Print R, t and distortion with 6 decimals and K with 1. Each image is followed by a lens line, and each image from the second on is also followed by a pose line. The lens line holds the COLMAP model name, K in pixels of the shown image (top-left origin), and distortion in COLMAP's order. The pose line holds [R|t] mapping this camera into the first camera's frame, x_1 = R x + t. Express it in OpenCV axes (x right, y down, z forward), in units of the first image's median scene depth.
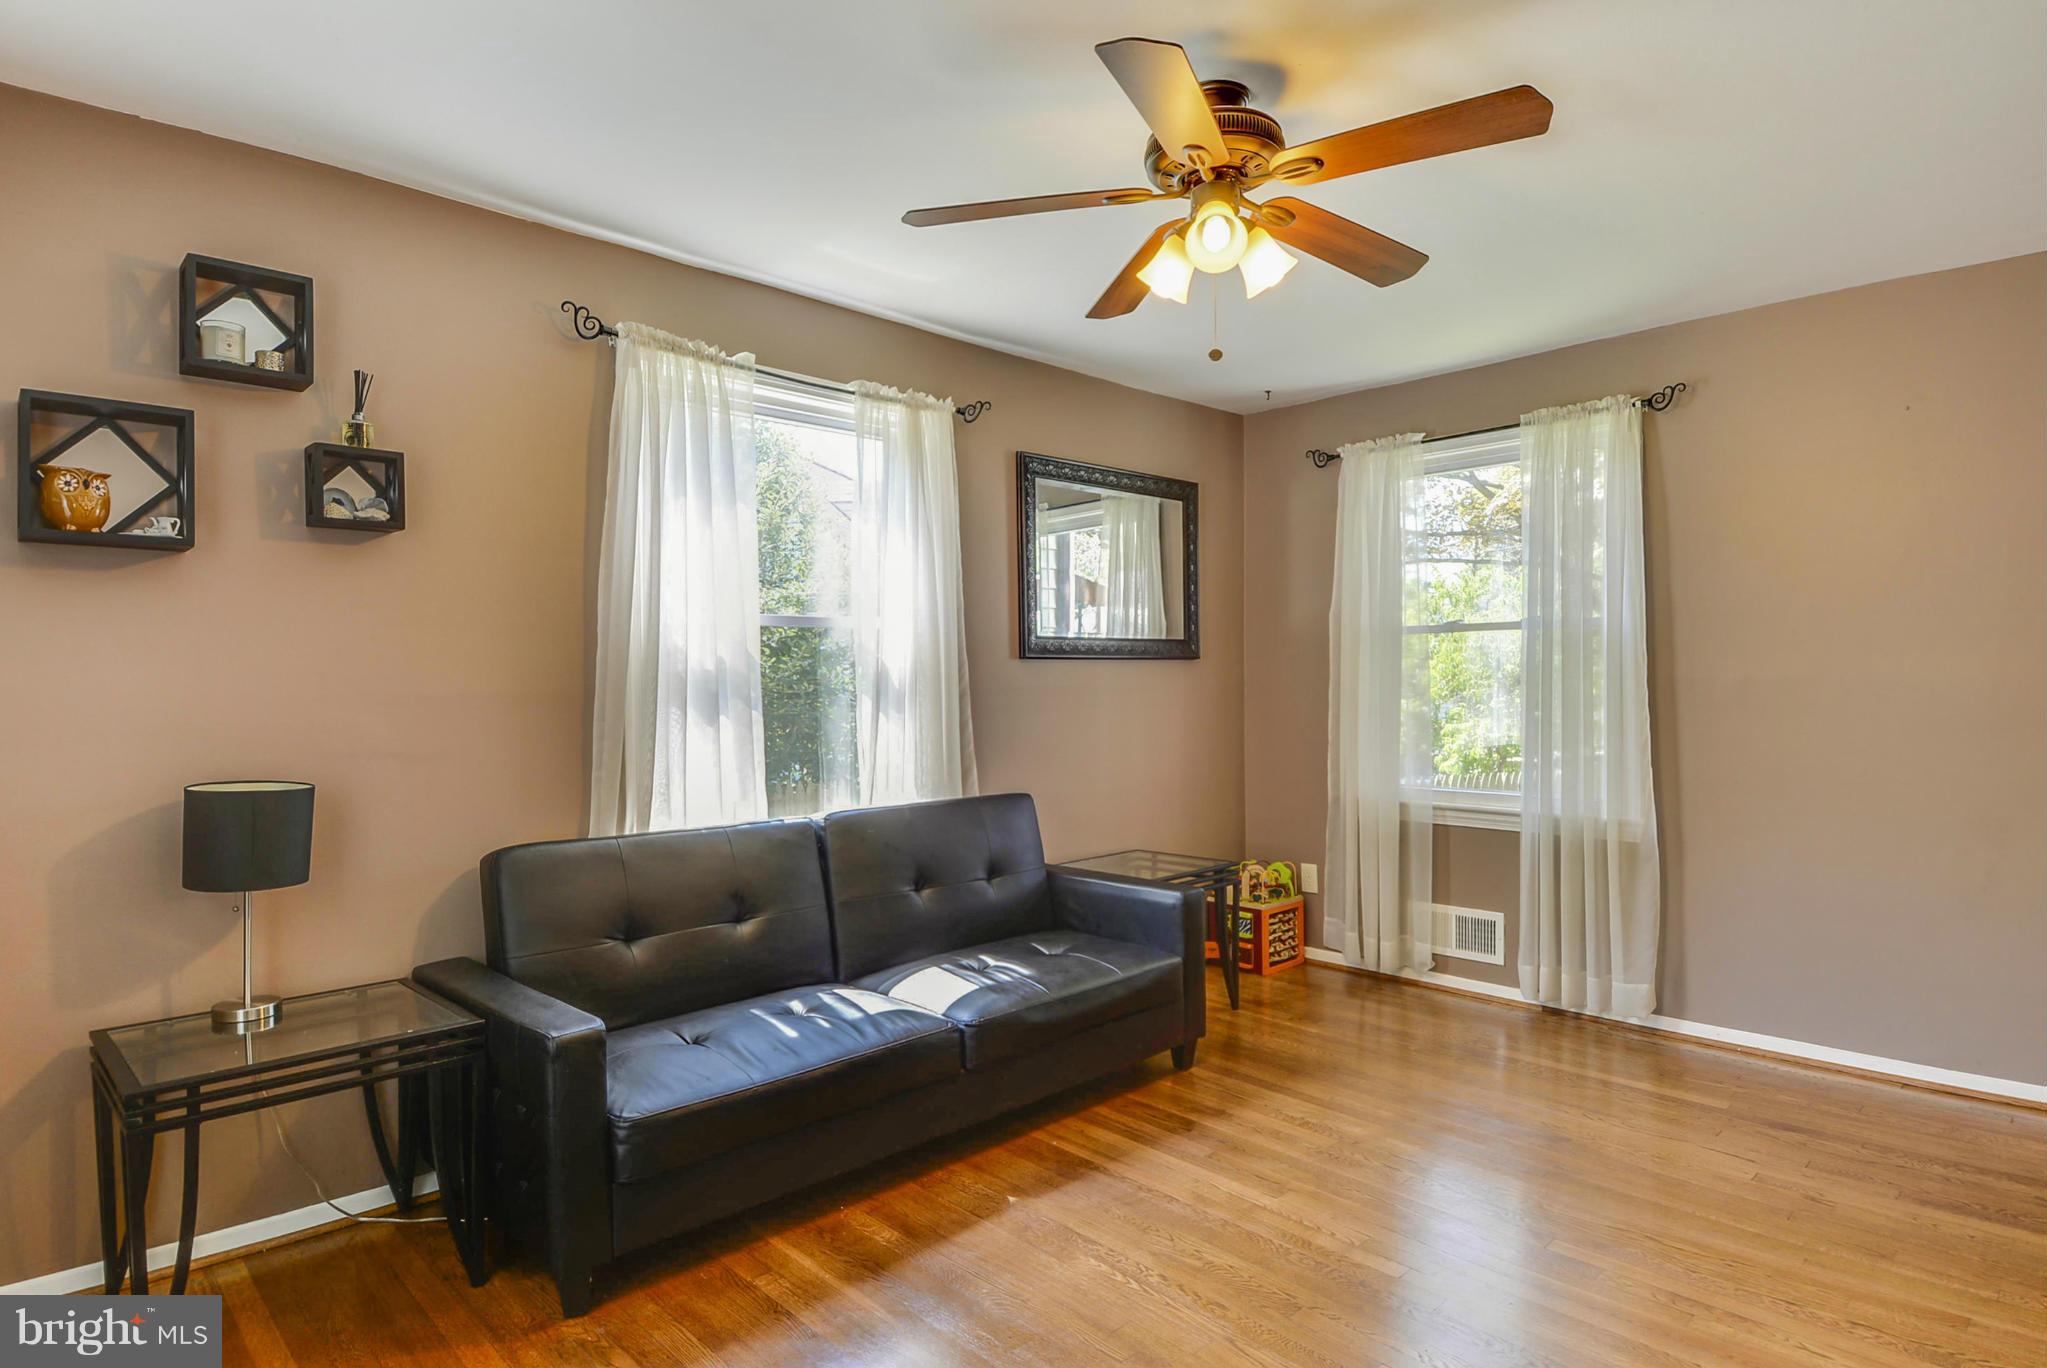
lens RADIAL K [[1108.6, 0, 1024.5], [0, 1108.6, 691.6], [0, 0, 1]] dist [-0.002717, -0.000818]
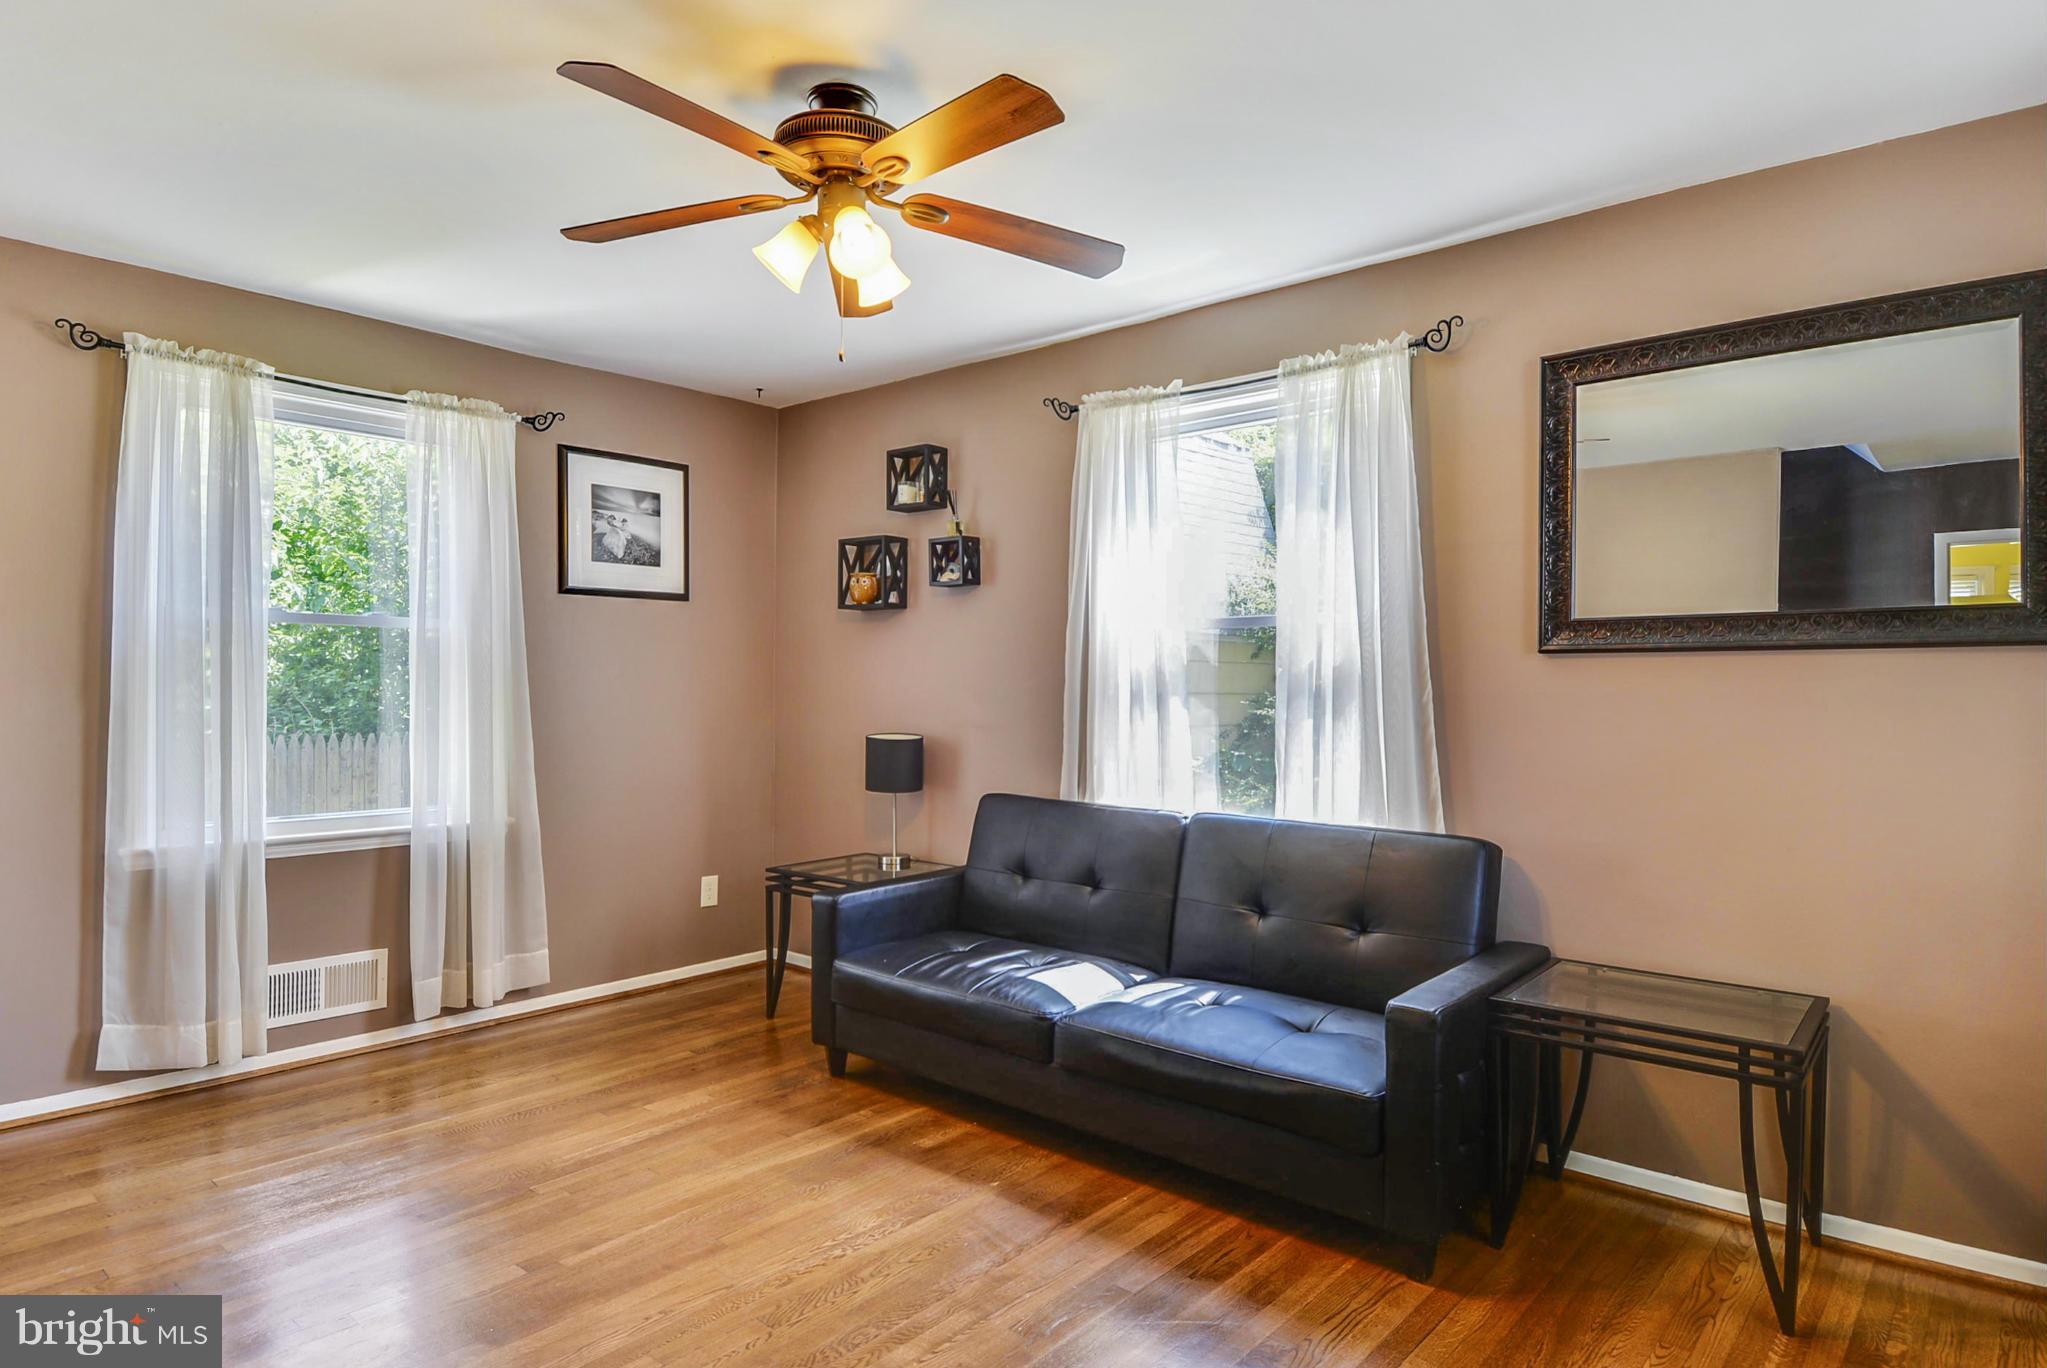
lens RADIAL K [[1108.6, 0, 1018.2], [0, 1108.6, 686.3], [0, 0, 1]] dist [-0.002717, -0.000818]
pose [[0.094334, 0.009175, -0.995498, 0.793090], [-0.012106, 0.999894, 0.008068, -0.011365], [0.995467, 0.011290, 0.094435, 0.720025]]
